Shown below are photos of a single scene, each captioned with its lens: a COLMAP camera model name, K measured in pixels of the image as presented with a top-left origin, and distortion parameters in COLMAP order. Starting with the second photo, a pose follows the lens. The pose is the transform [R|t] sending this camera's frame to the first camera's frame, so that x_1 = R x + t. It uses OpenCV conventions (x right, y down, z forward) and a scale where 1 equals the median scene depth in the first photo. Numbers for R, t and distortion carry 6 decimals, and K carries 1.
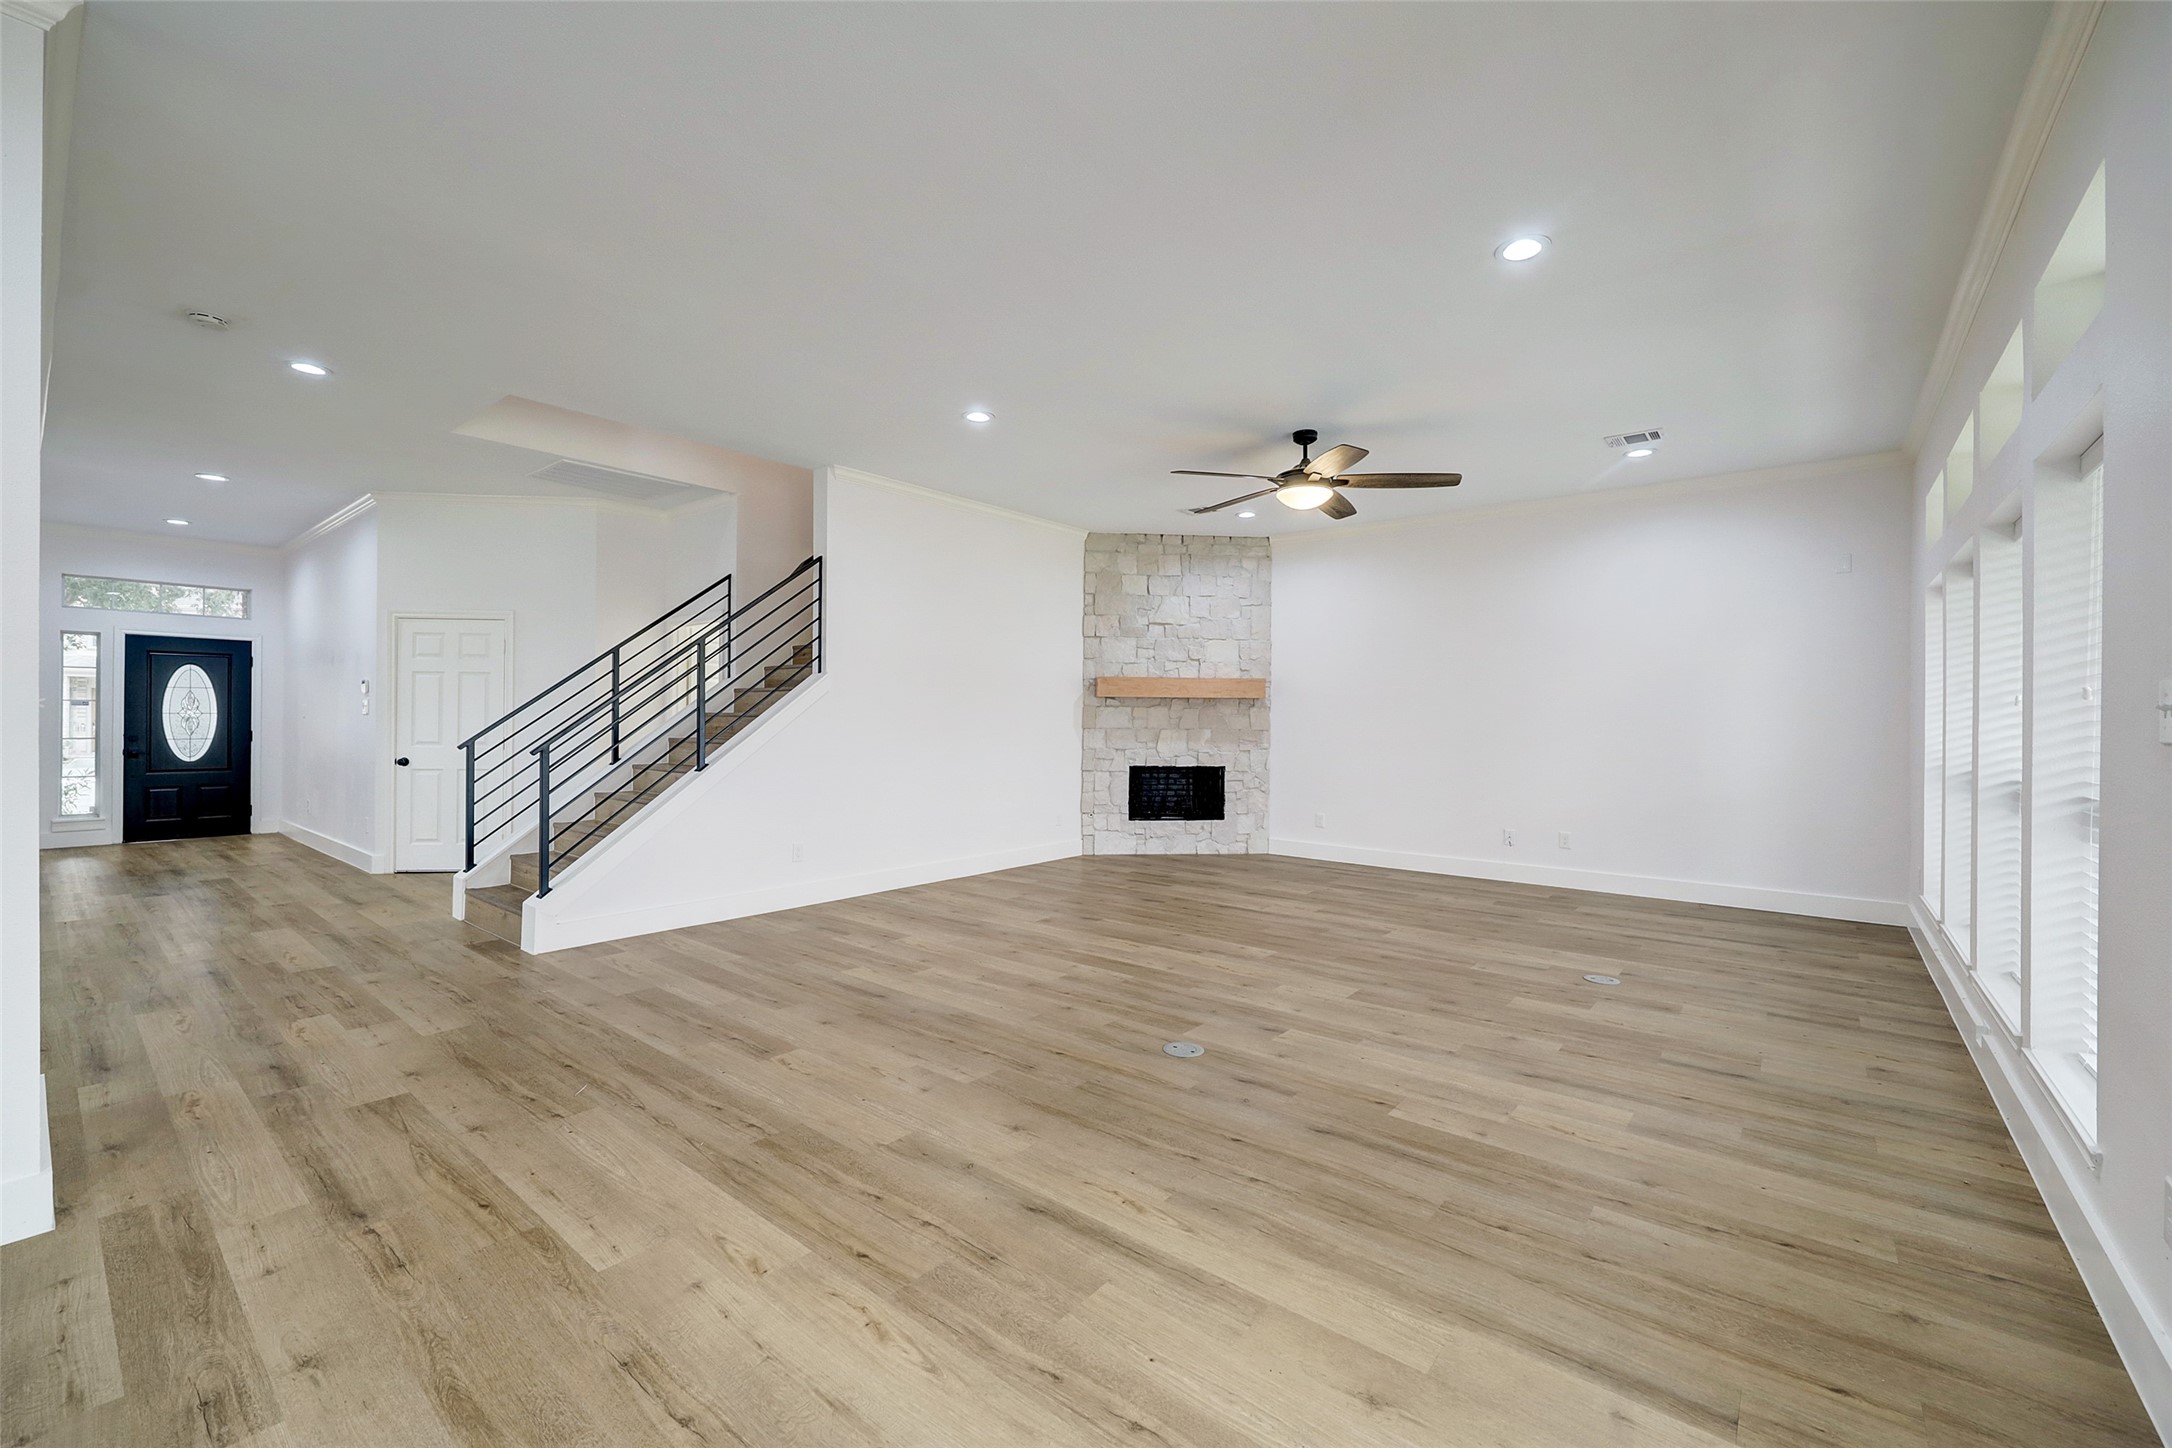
lens RADIAL K [[884.8, 0, 1104.5], [0, 884.8, 725.4], [0, 0, 1]] dist [-0.000189, -0.000020]
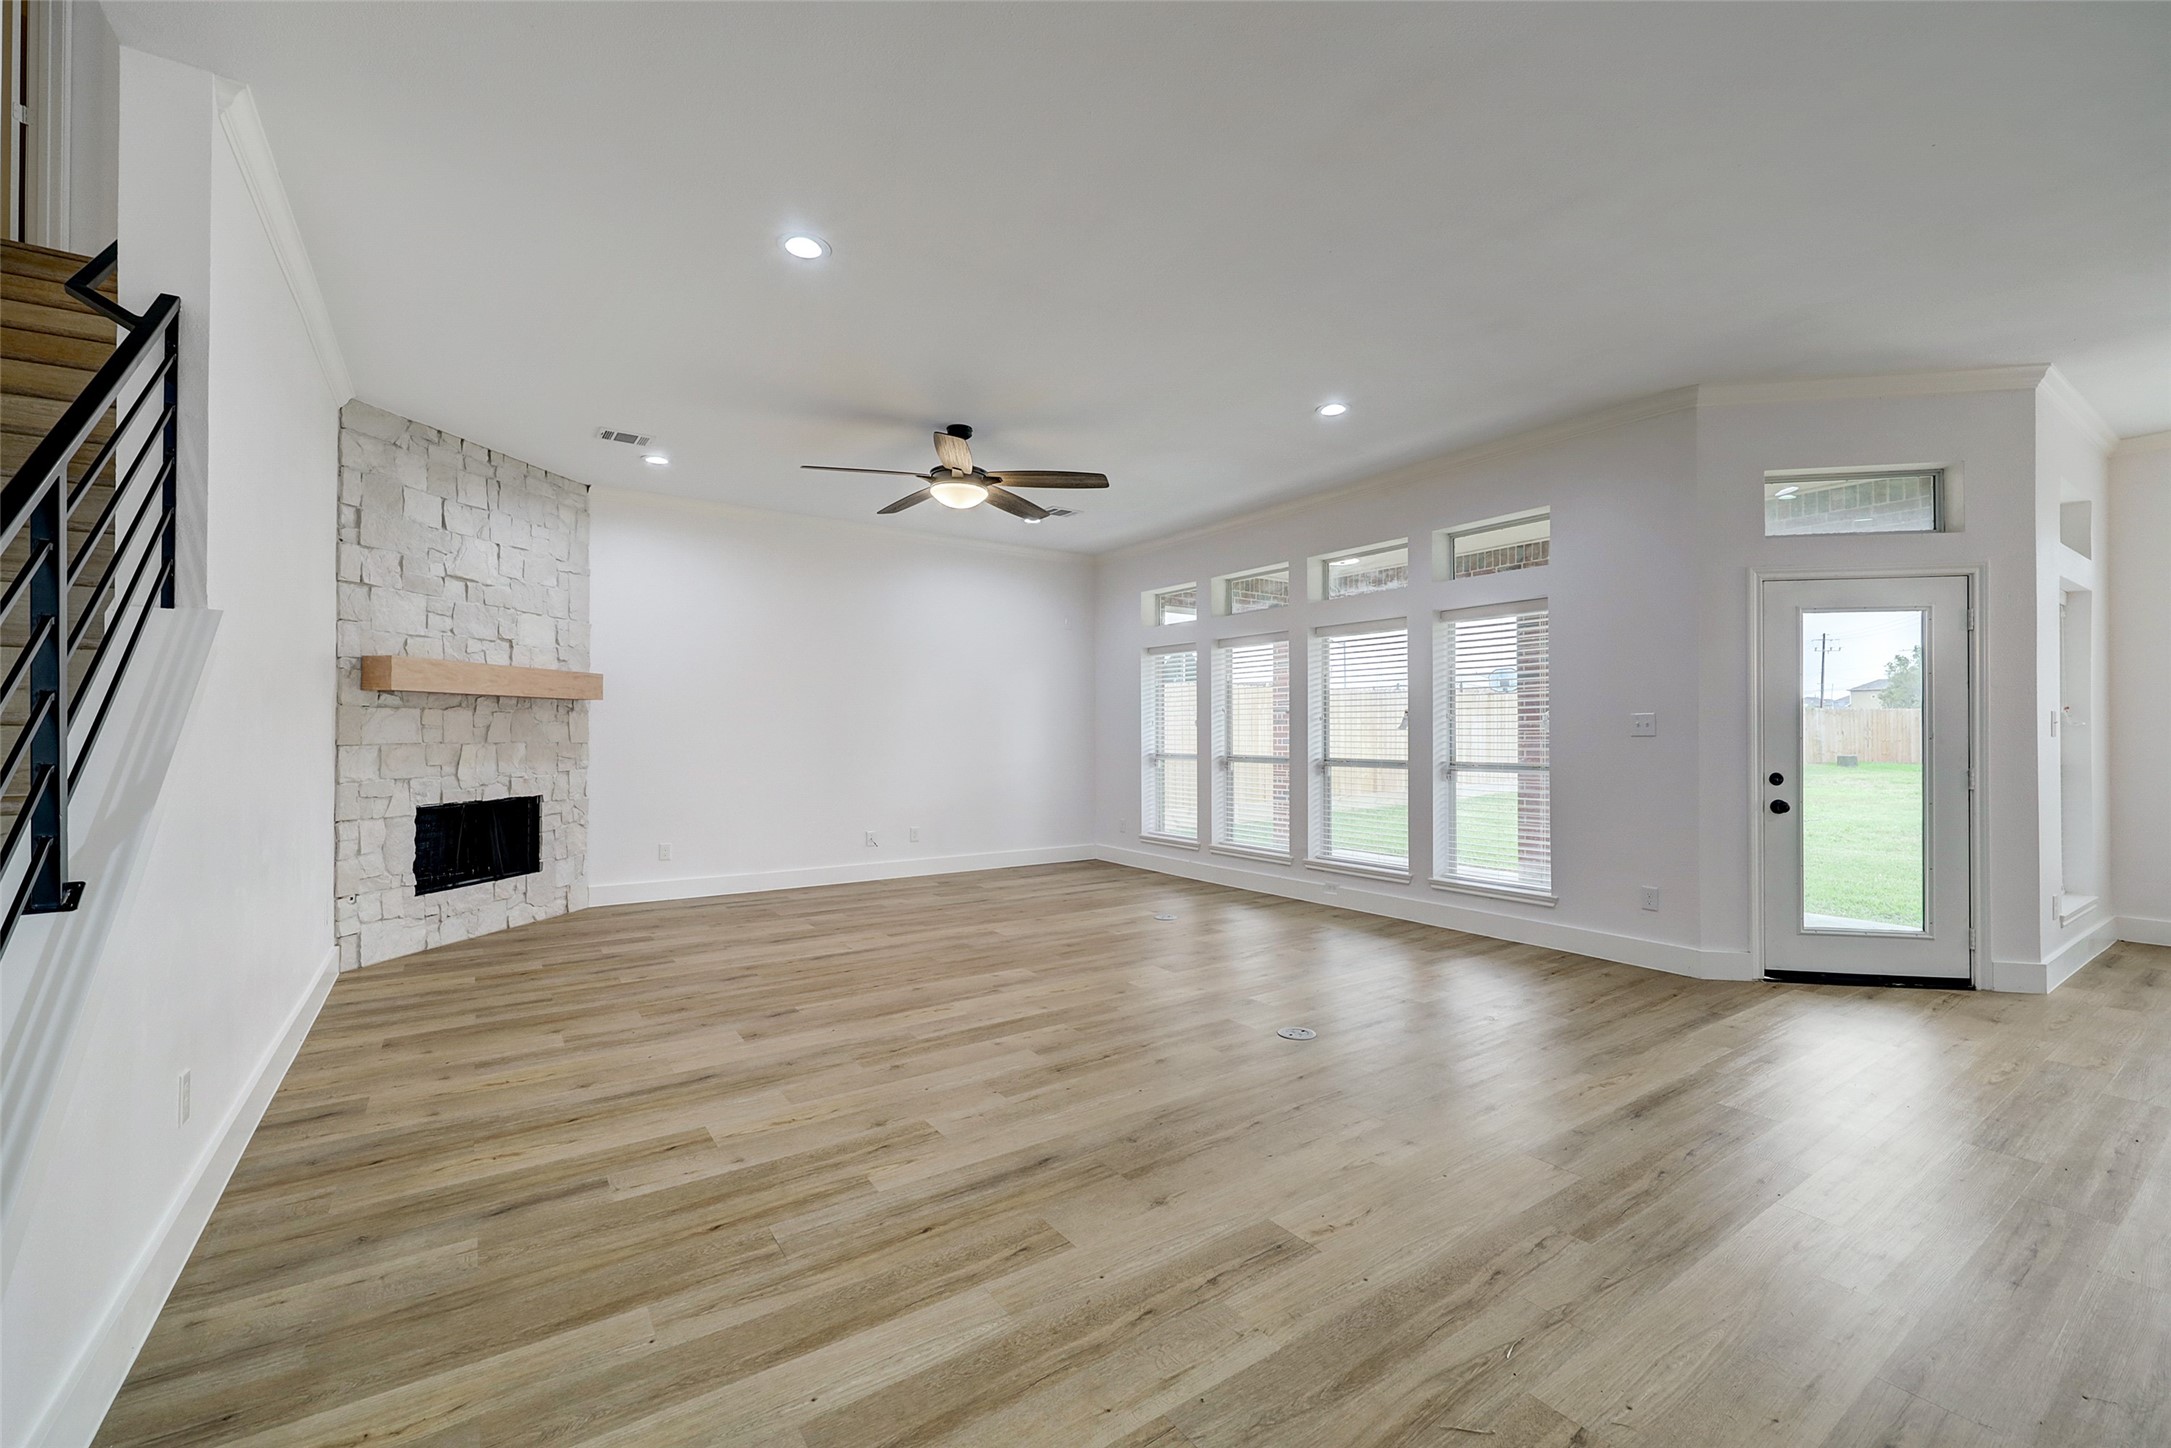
lens RADIAL K [[884.3, 0, 1101.5], [0, 884.3, 728.2], [0, 0, 1]] dist [-0.000189, -0.000020]
pose [[0.285075, -0.003131, 0.958500, -0.418361], [0.009445, 0.999955, 0.000457, -0.003092], [-0.958459, 0.008922, 0.285092, 0.380878]]
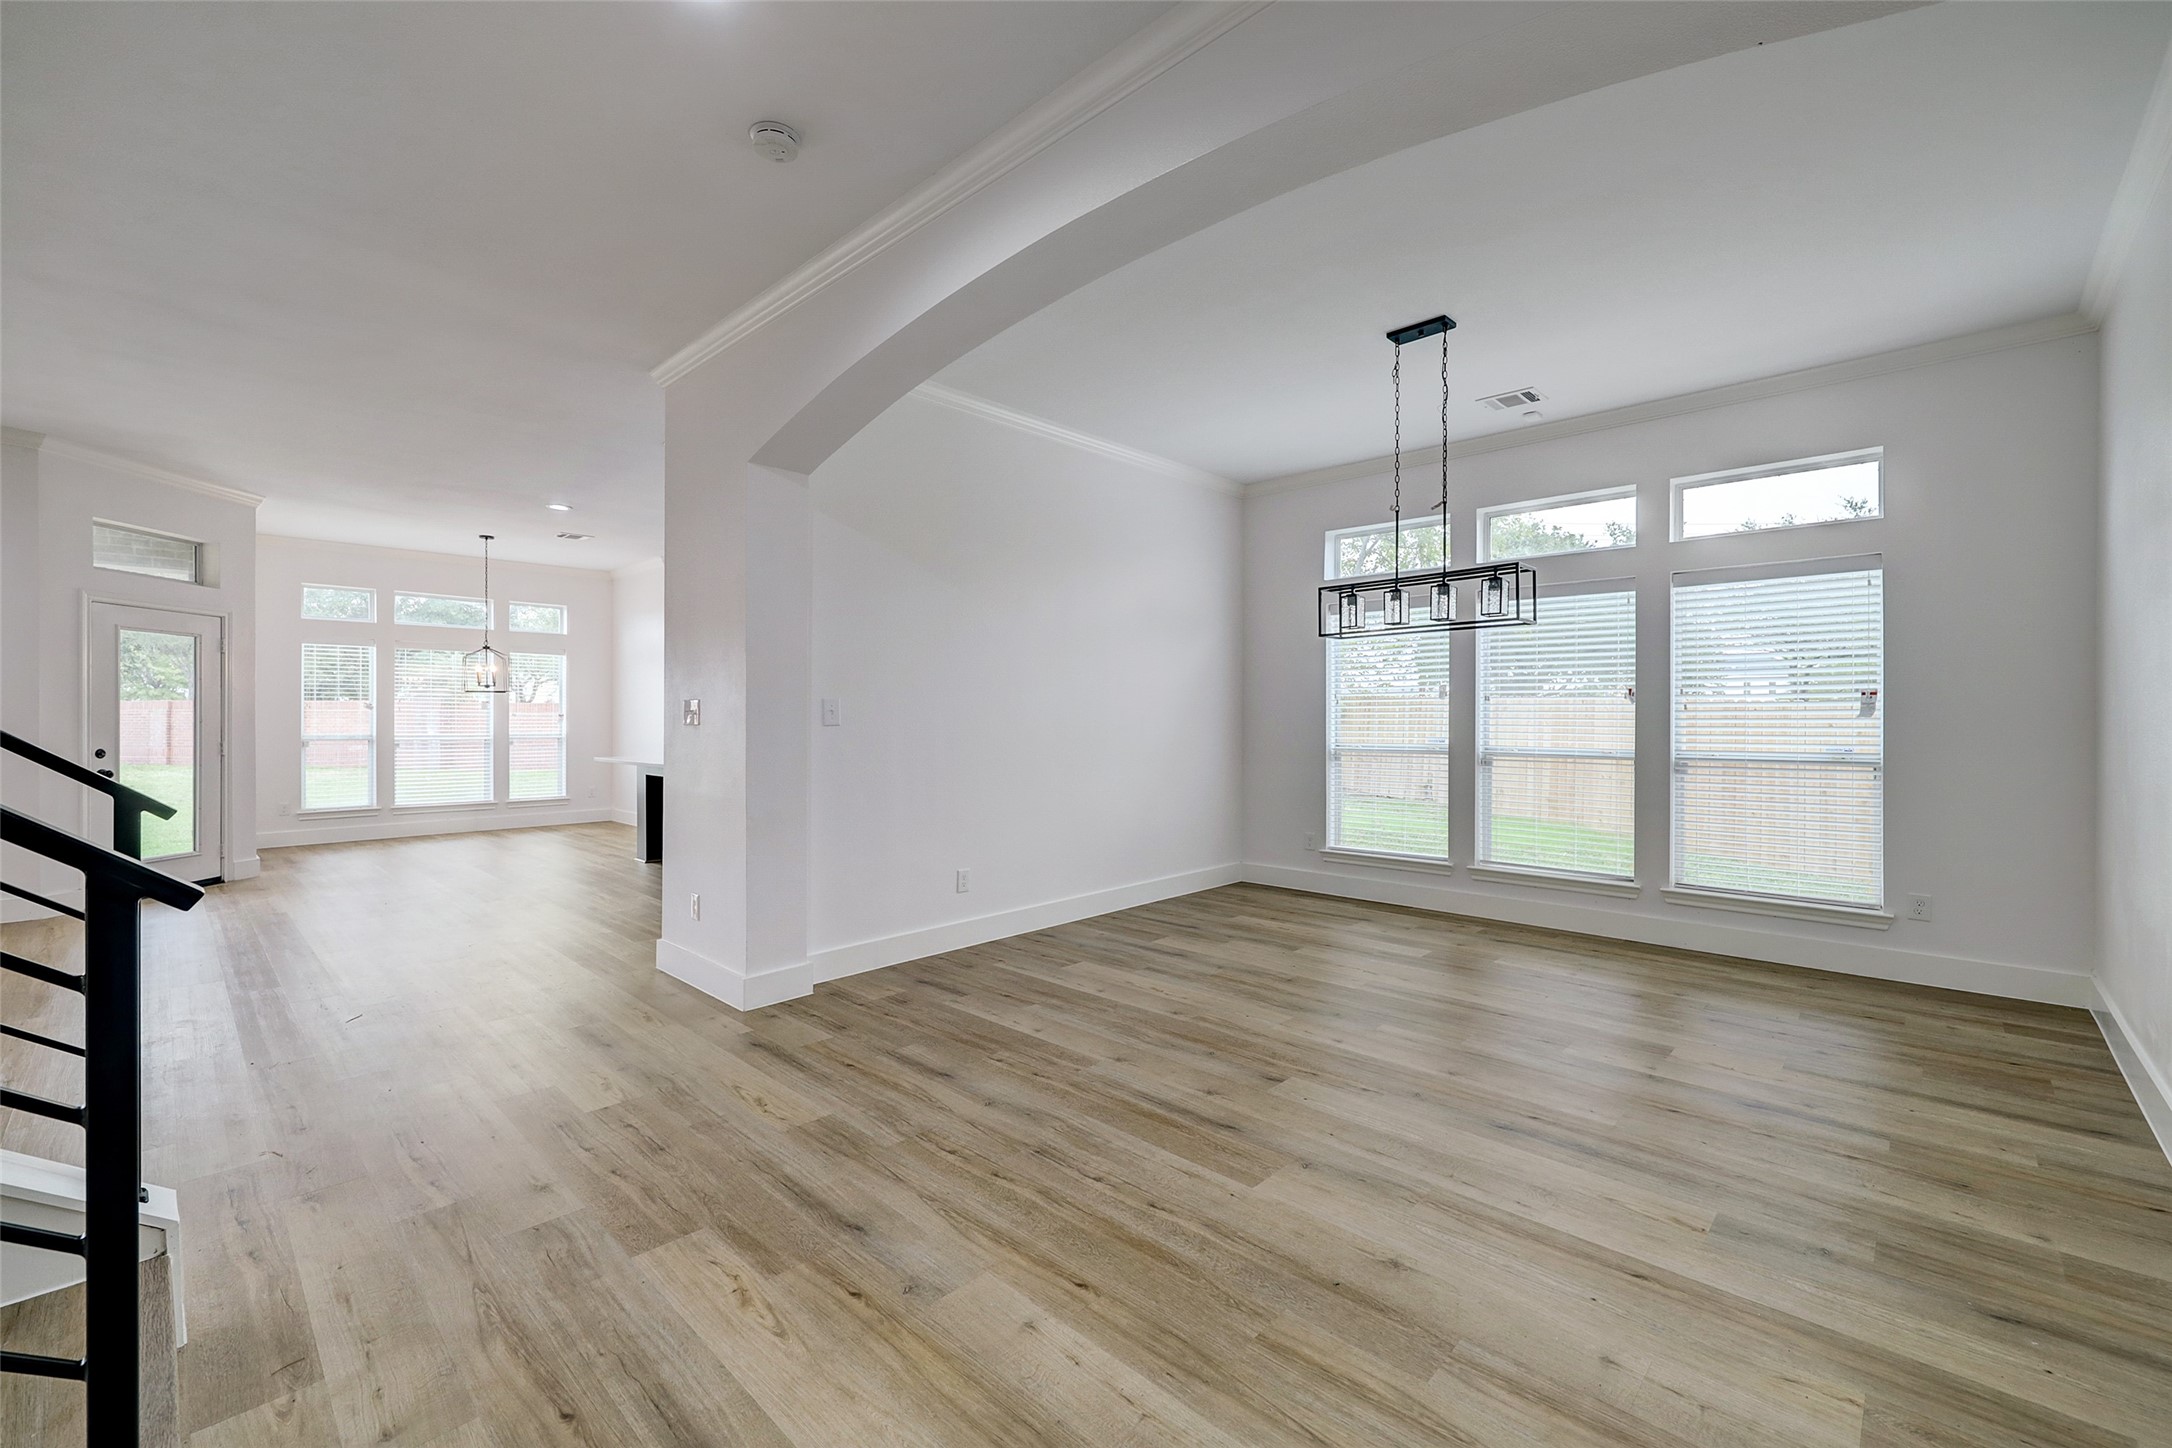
lens RADIAL K [[884.8, 0, 1090.9], [0, 884.8, 723.5], [0, 0, 1]] dist [-0.000189, -0.000020]
pose [[-0.997005, -0.008307, 0.076894, -0.634592], [-0.007161, 0.999859, 0.015169, -0.008970], [-0.077009, 0.014573, -0.996924, 0.795953]]
